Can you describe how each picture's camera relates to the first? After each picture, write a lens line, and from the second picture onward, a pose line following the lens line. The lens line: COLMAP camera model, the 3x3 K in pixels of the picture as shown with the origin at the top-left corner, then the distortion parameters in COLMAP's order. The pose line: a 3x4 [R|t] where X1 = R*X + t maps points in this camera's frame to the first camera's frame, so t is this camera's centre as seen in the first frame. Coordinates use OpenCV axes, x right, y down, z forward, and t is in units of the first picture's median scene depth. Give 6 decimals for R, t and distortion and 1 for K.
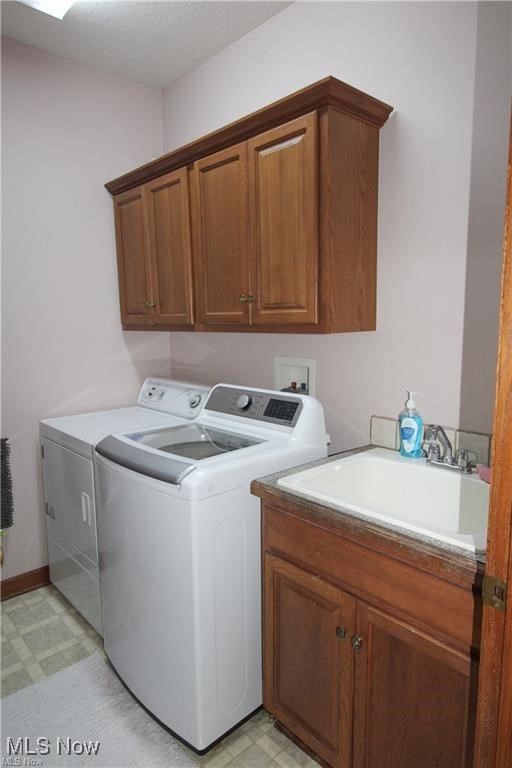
lens RADIAL K [[478.2, 0, 268.1], [0, 478.2, 384.2], [0, 0, 1]] dist [-0.002413, -0.000419]
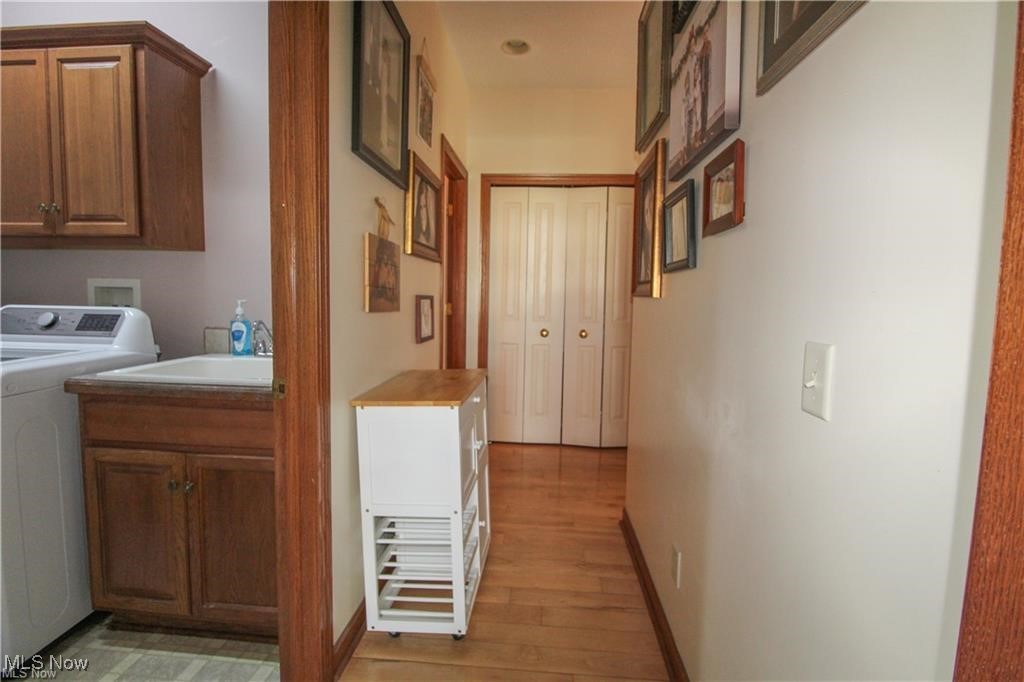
lens RADIAL K [[474.7, 0, 515.5], [0, 474.7, 327.3], [0, 0, 1]] dist [0.001445, -0.013291]
pose [[0.728420, -0.029347, 0.684502, -0.013641], [0.061886, 0.997816, -0.023077, 0.154143], [-0.682330, 0.059171, 0.728646, -0.344219]]
